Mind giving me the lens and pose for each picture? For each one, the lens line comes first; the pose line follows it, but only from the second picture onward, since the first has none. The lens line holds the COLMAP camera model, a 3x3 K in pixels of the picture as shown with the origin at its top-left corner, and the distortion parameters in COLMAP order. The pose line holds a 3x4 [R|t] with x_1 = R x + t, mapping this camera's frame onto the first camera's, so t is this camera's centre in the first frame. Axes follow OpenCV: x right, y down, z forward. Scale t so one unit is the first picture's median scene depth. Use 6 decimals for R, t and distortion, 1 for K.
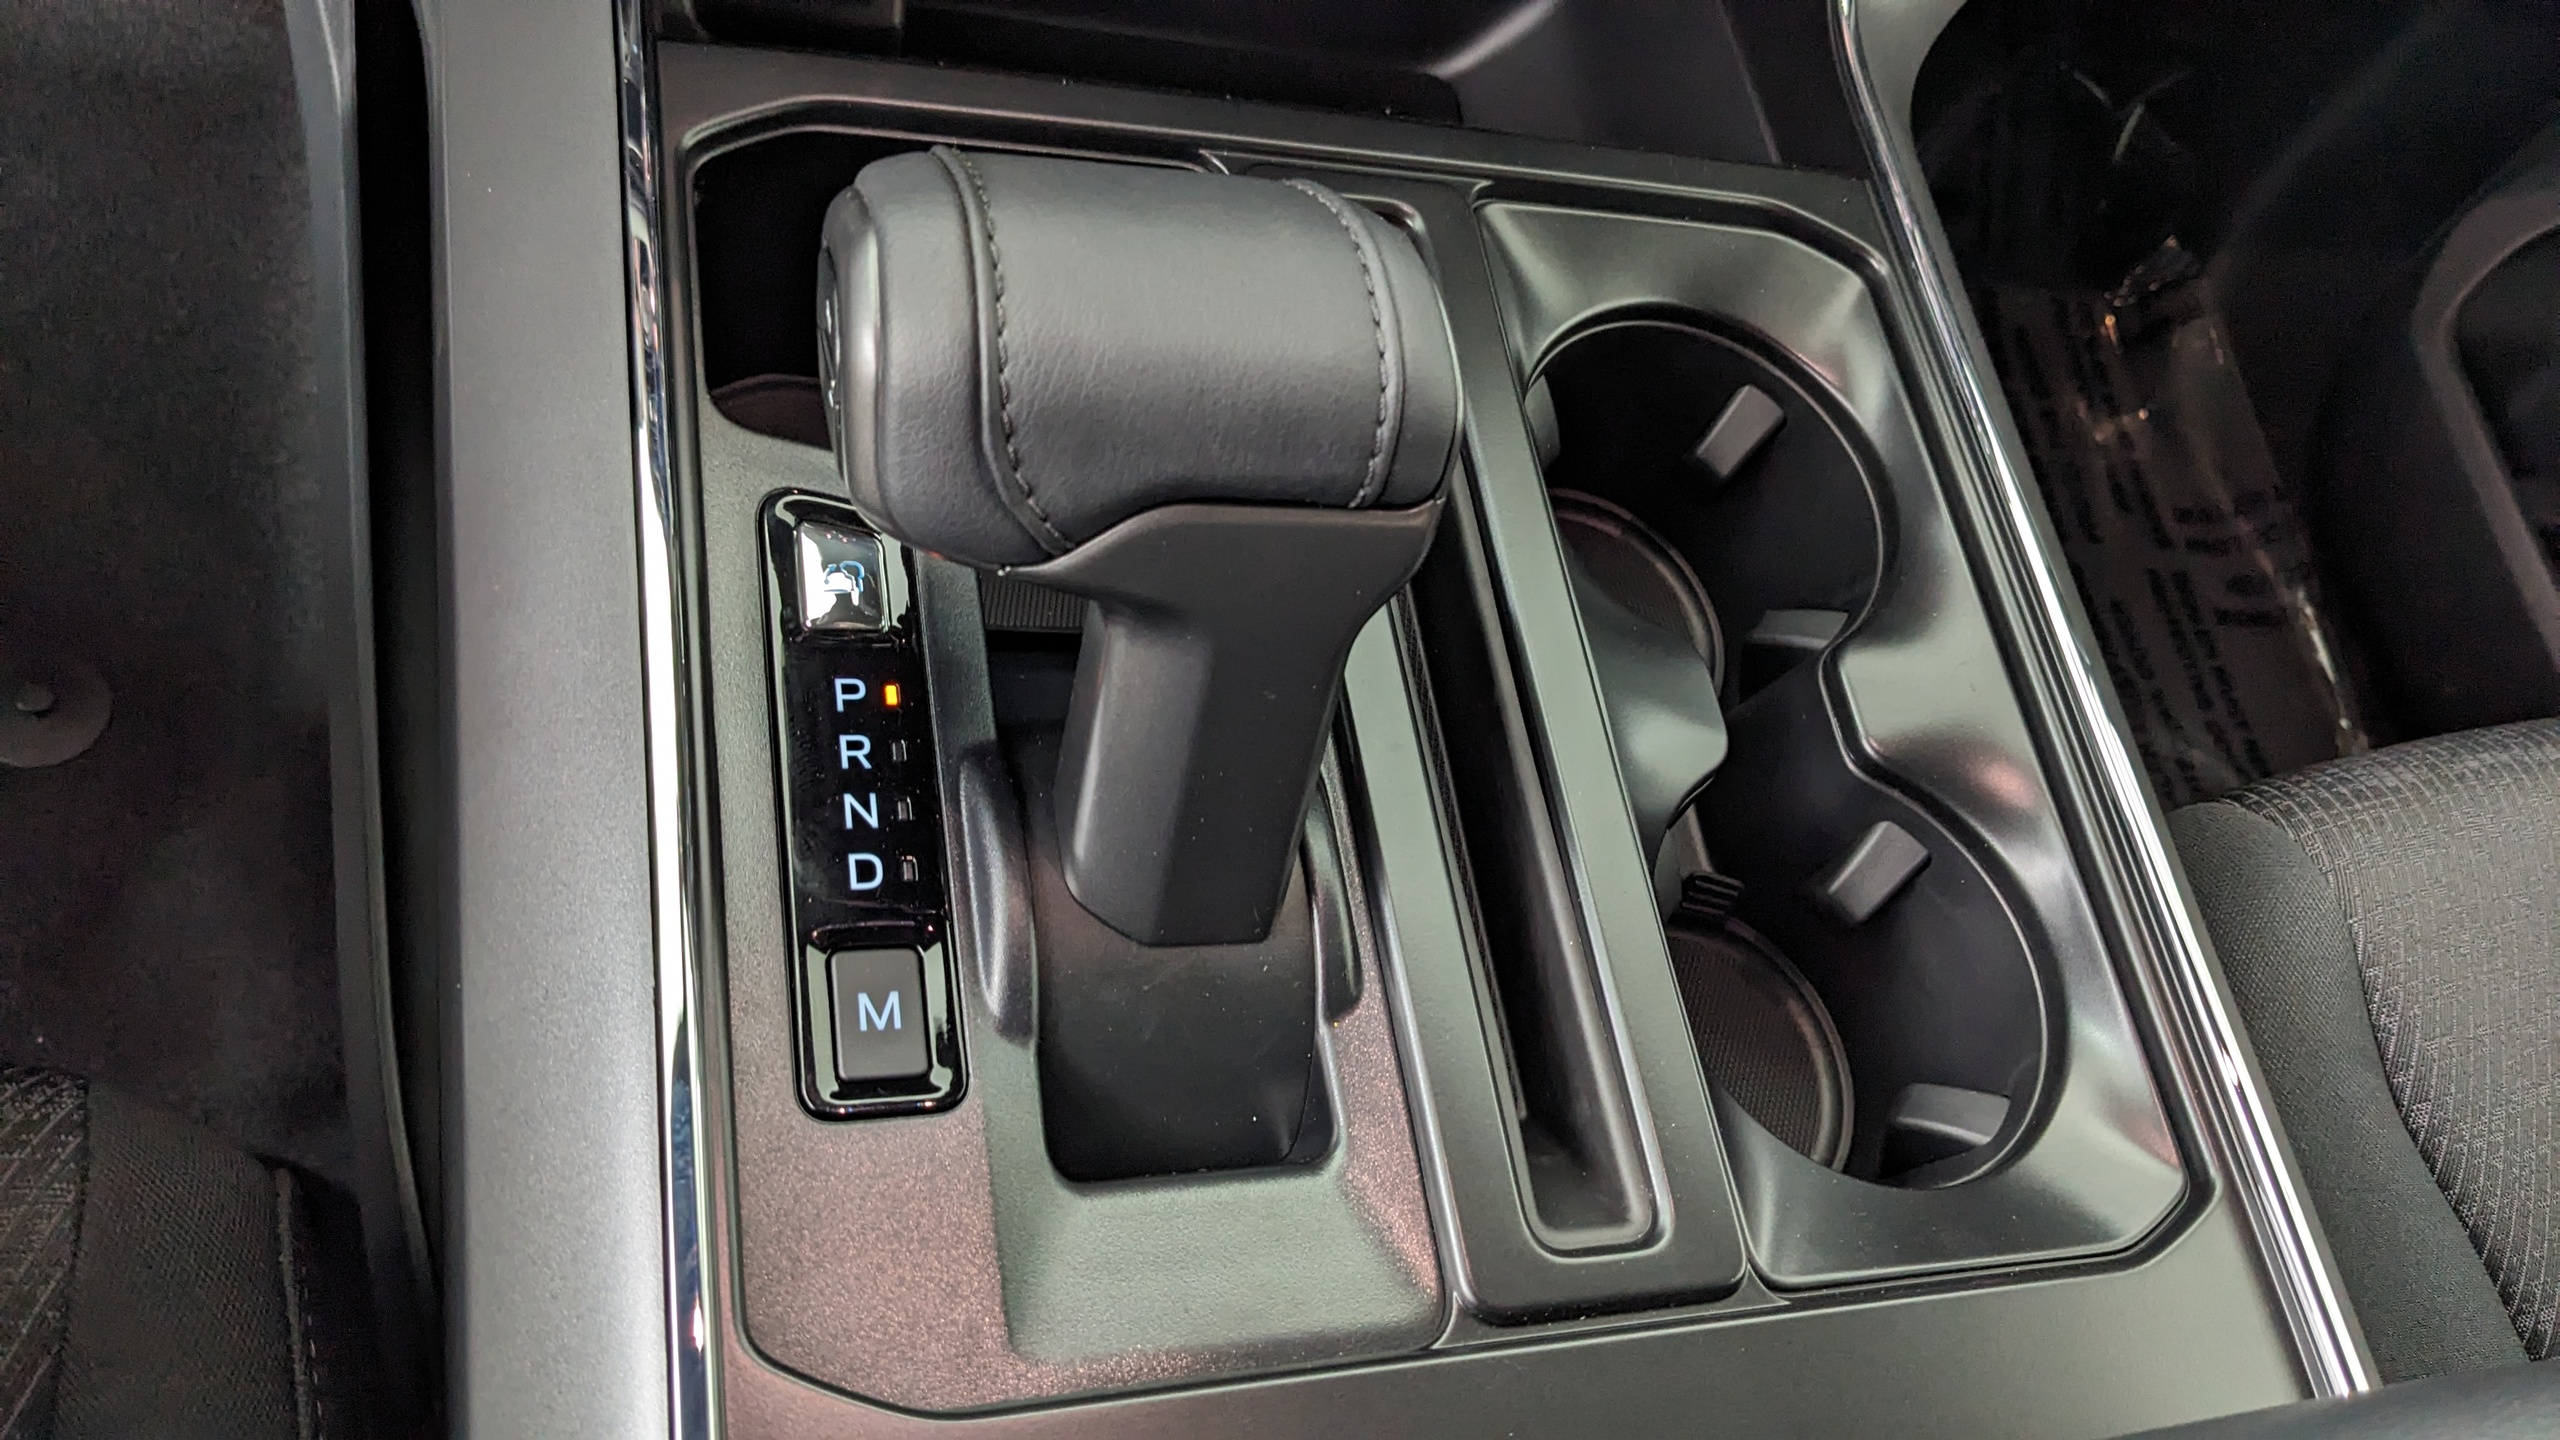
lens RADIAL K [[1998.0, 0, 1280.0], [0, 1998.0, 720.0], [0, 0, 1]] dist [0.005269, 0.001320]
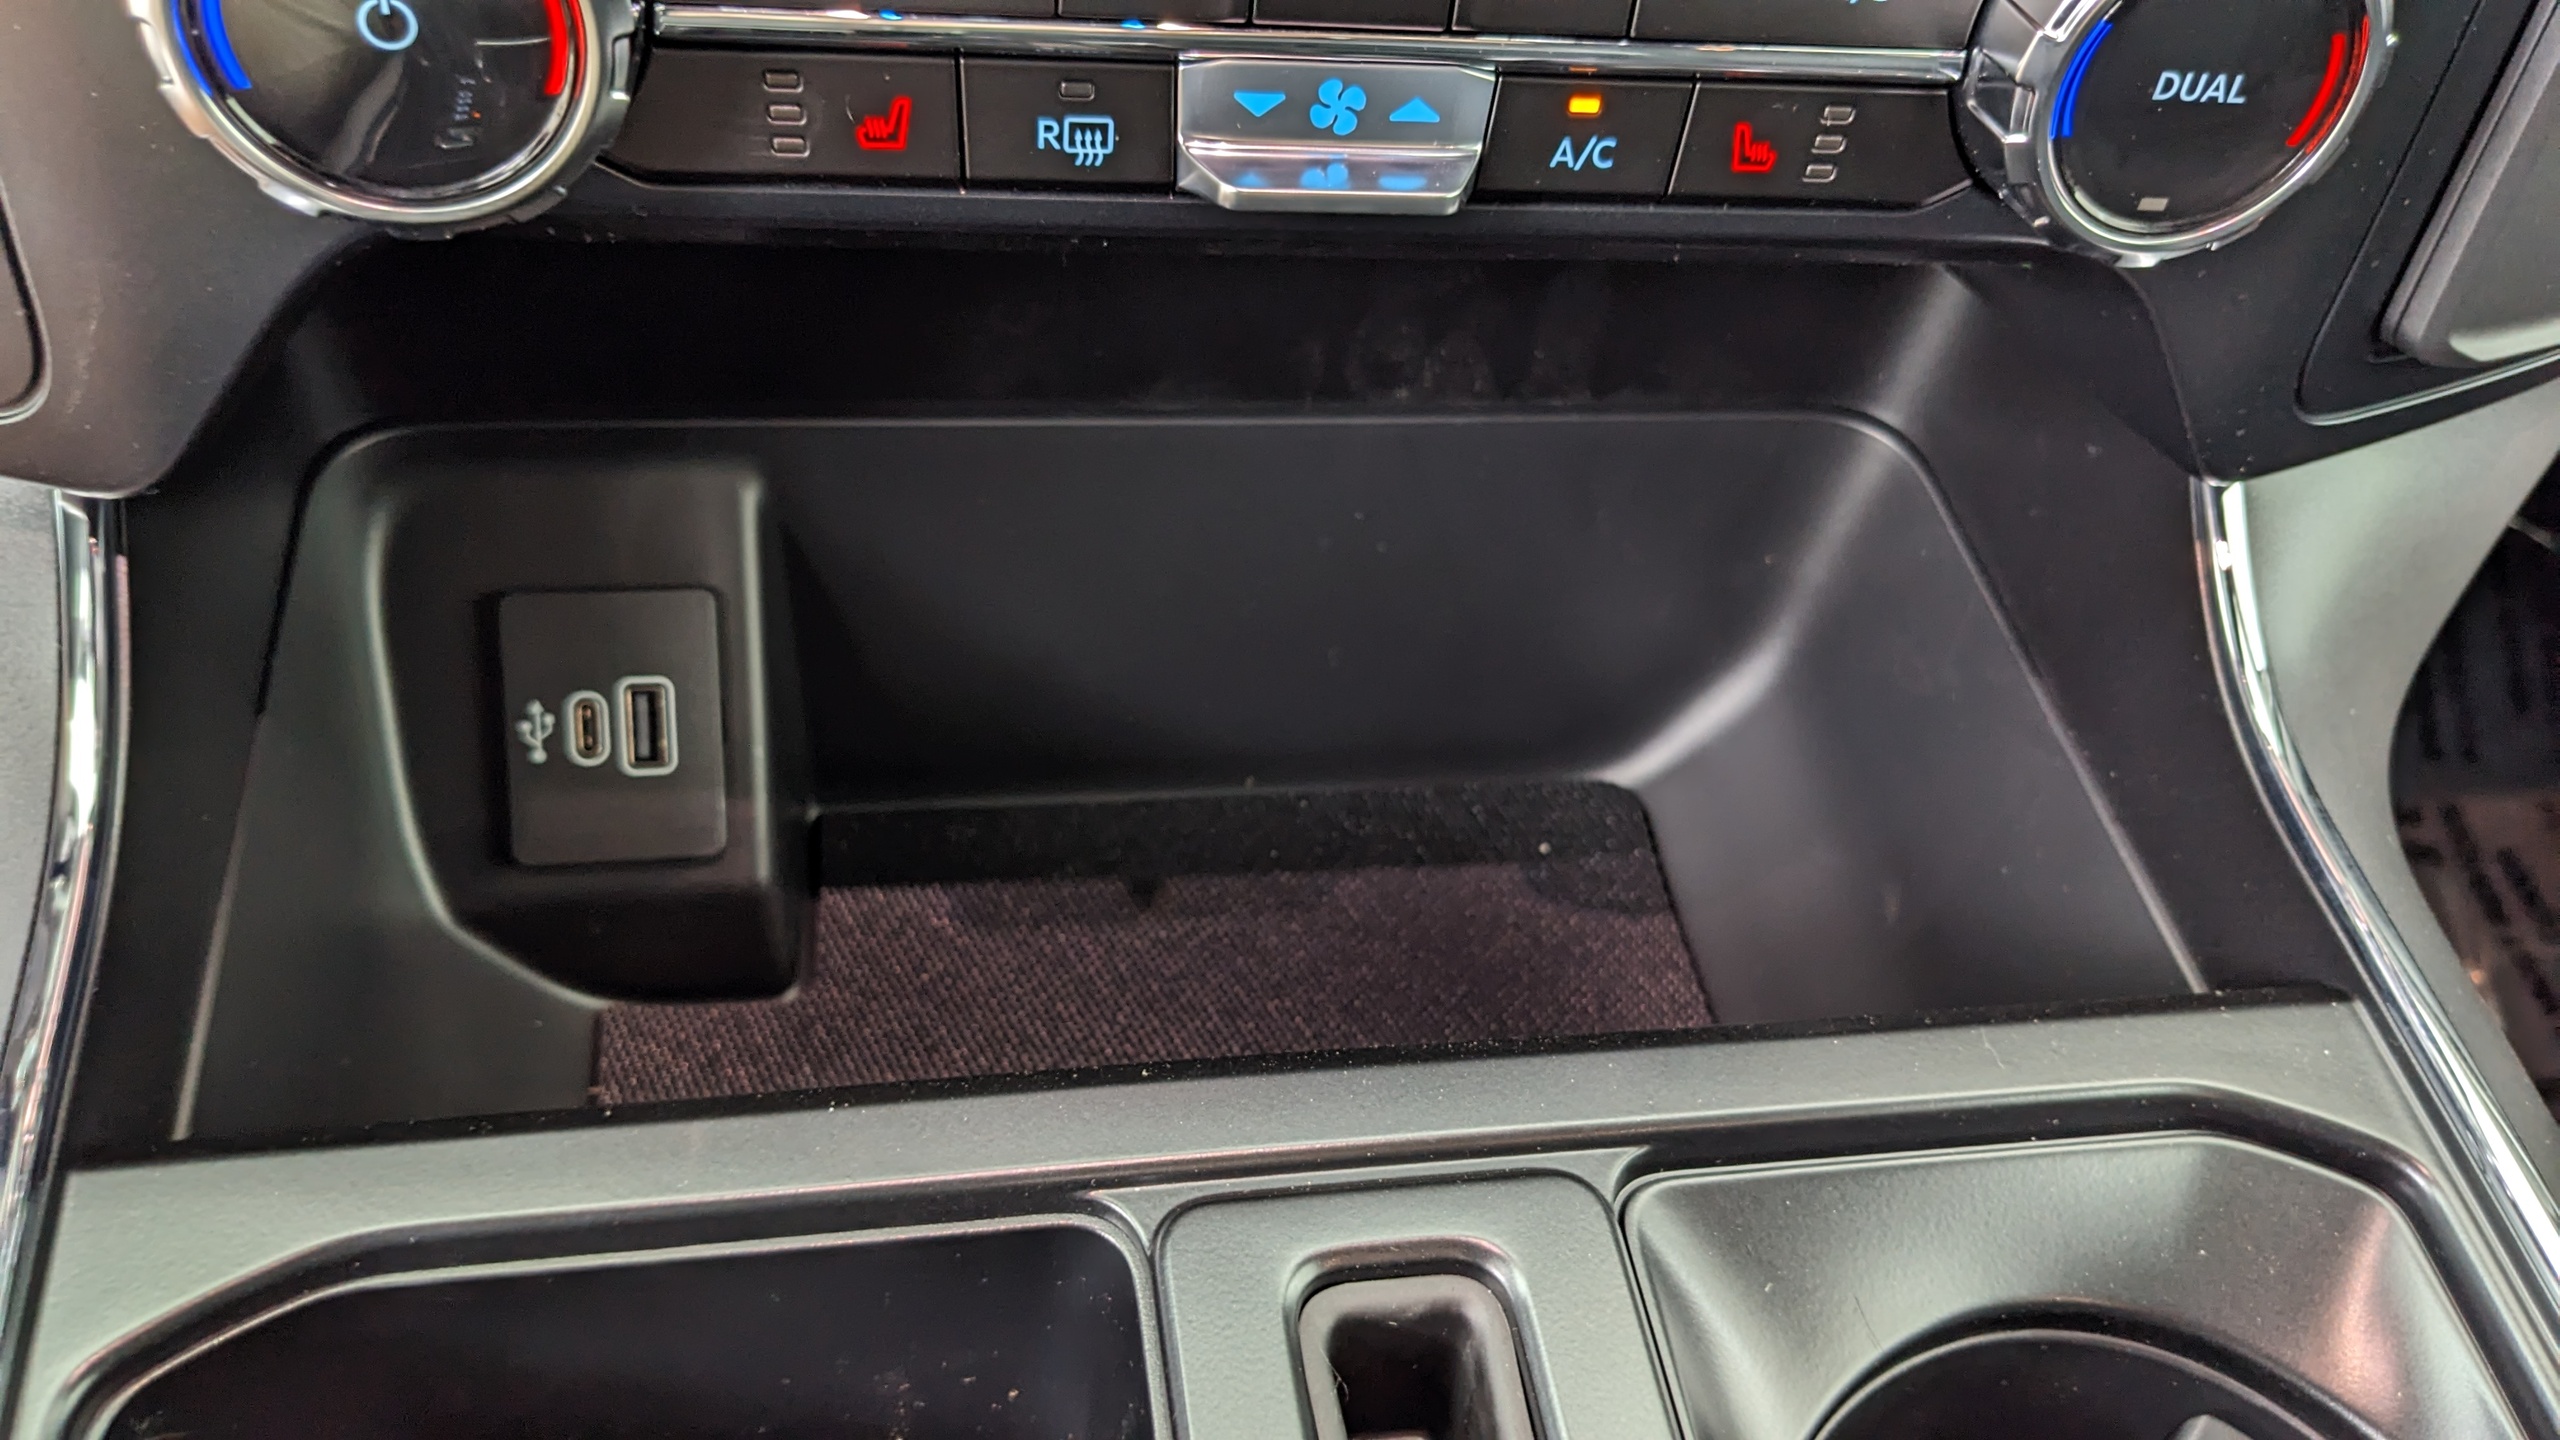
lens RADIAL K [[2046.5, 0, 1280.0], [0, 2046.5, 720.0], [0, 0, 1]] dist [-0.023495, 0.002863]
pose [[0.980557, -0.117720, -0.157001, 0.119188], [0.079460, 0.969741, -0.230844, -0.292501], [0.179426, 0.213880, 0.960240, 0.474781]]
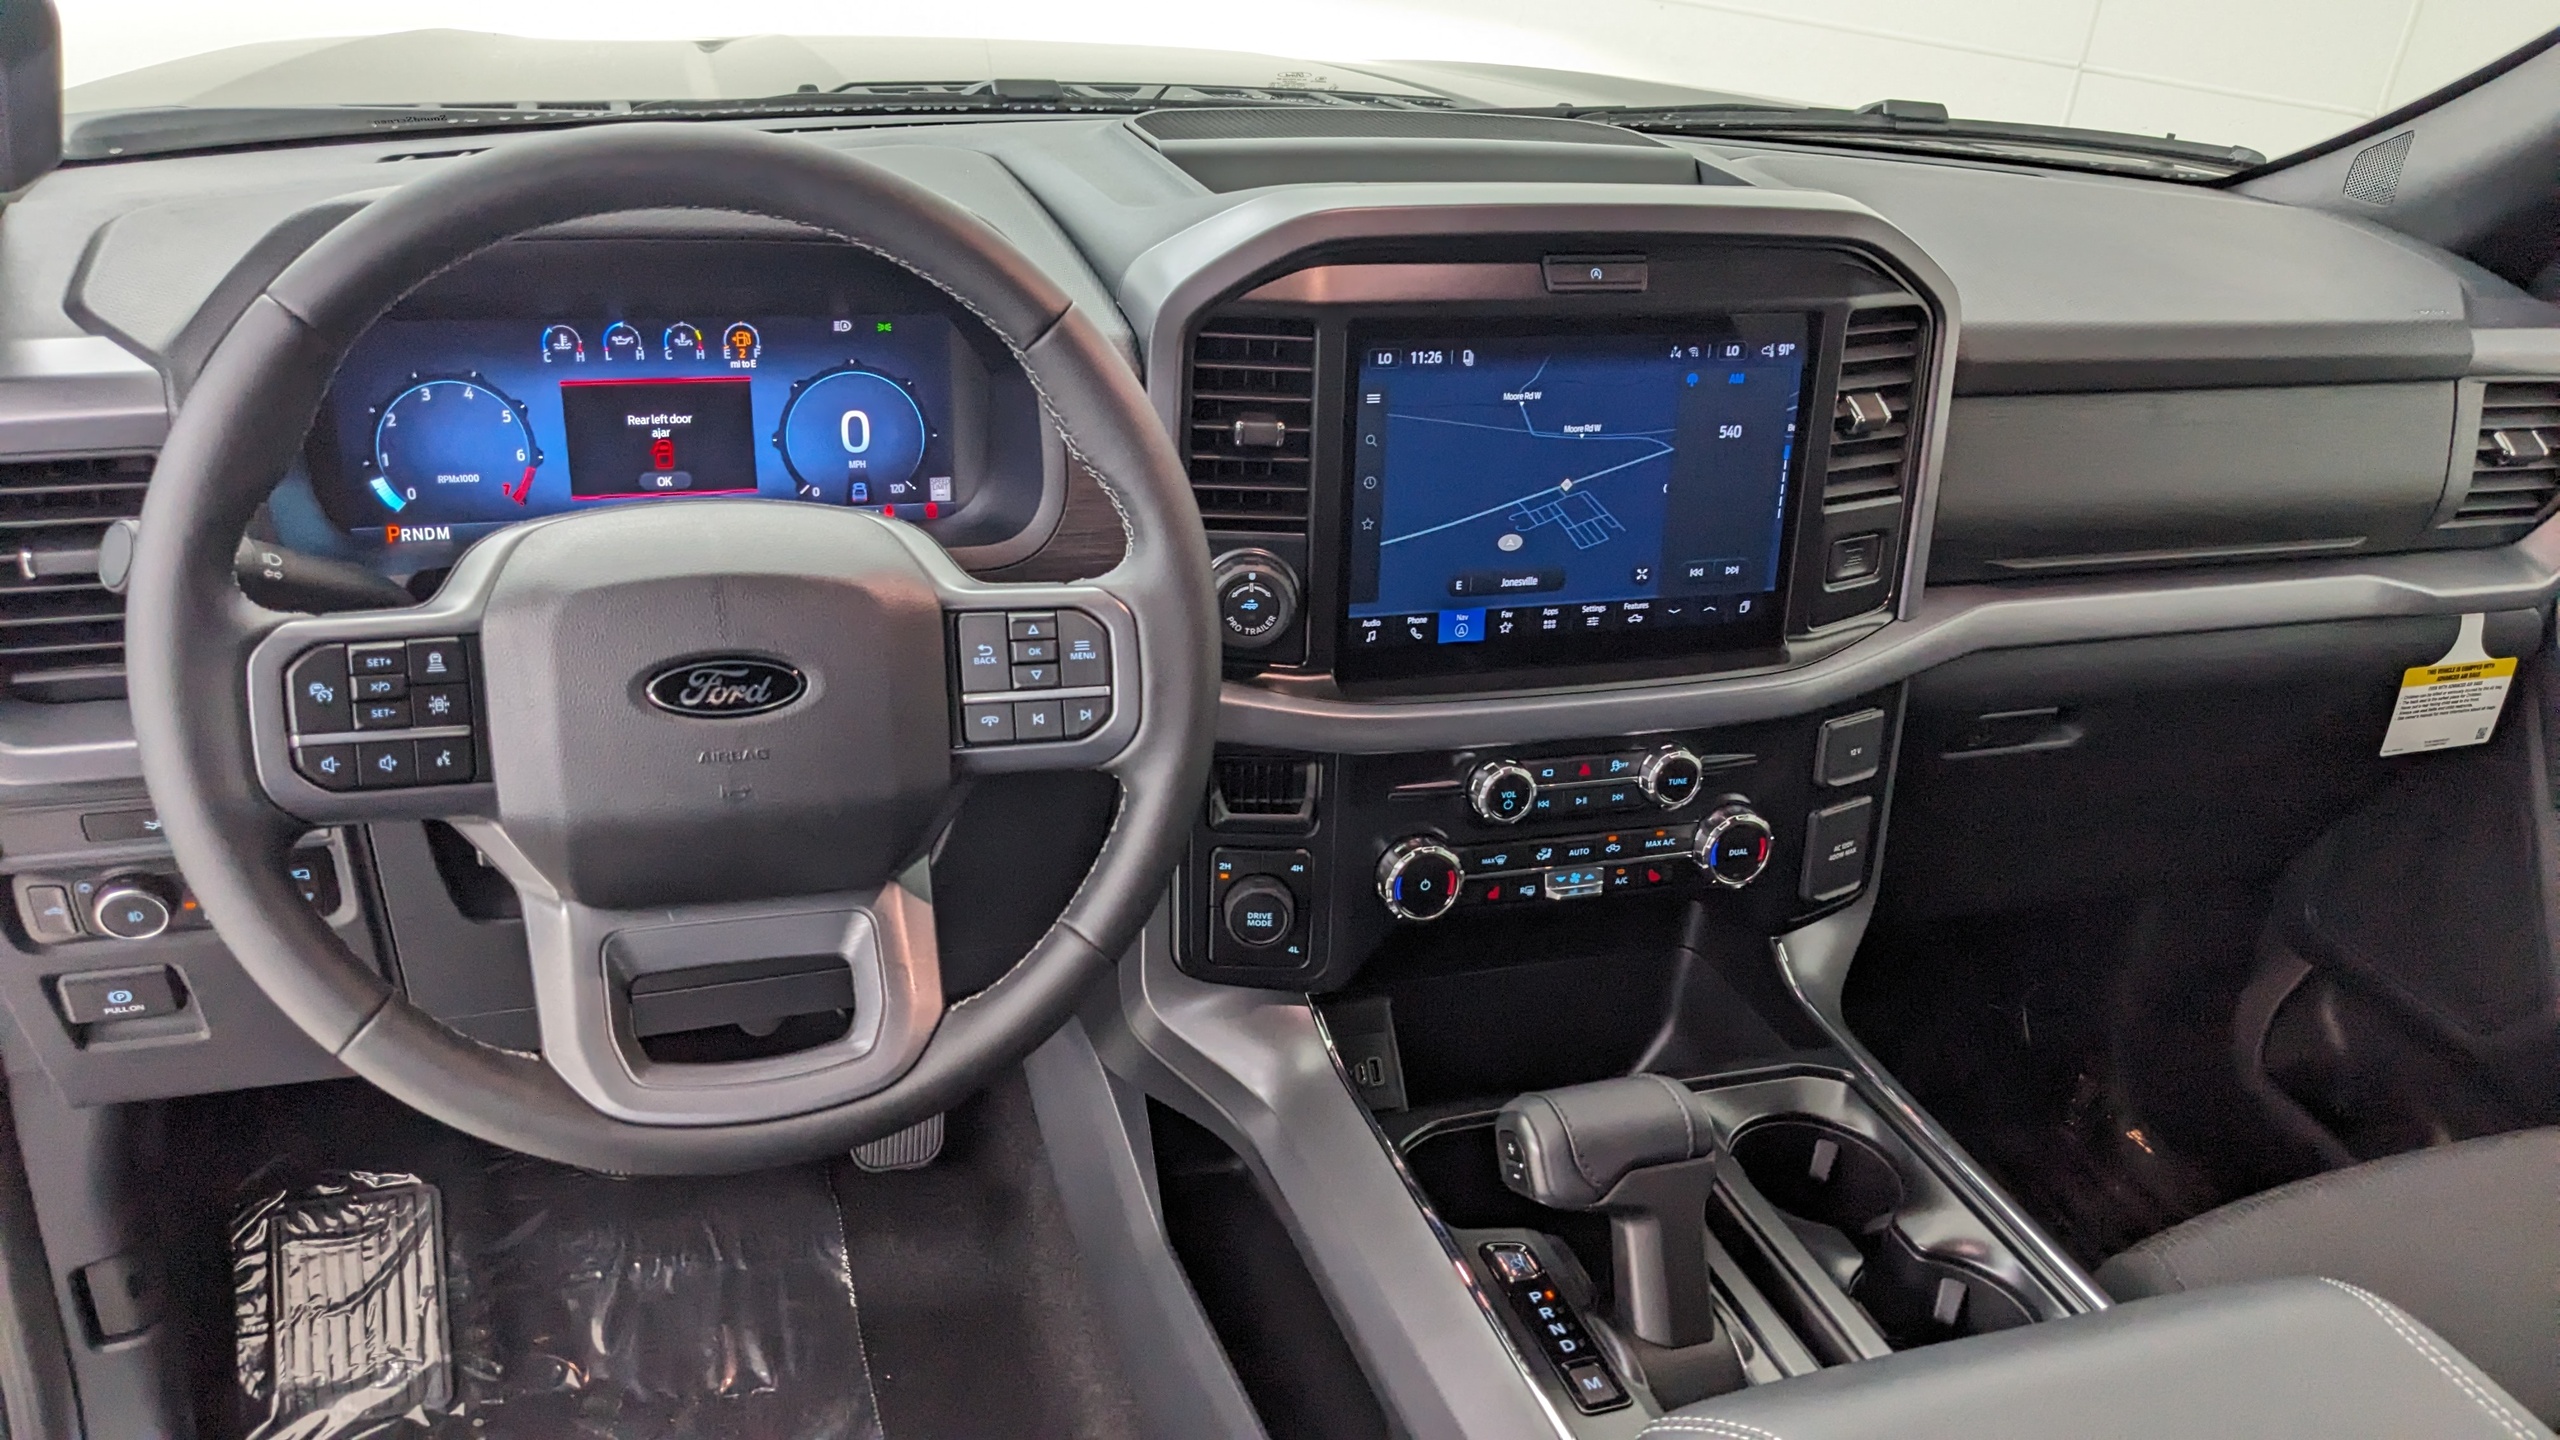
lens RADIAL K [[1840.8, 0, 1279.3], [0, 1840.8, 780.1], [0, 0, 1]] dist [0.001108, -0.001257]
pose [[0.956386, -0.292077, 0.004104, -0.263618], [0.247394, 0.802448, -0.543023, 0.524896], [0.155311, 0.520355, 0.839708, -1.163053]]
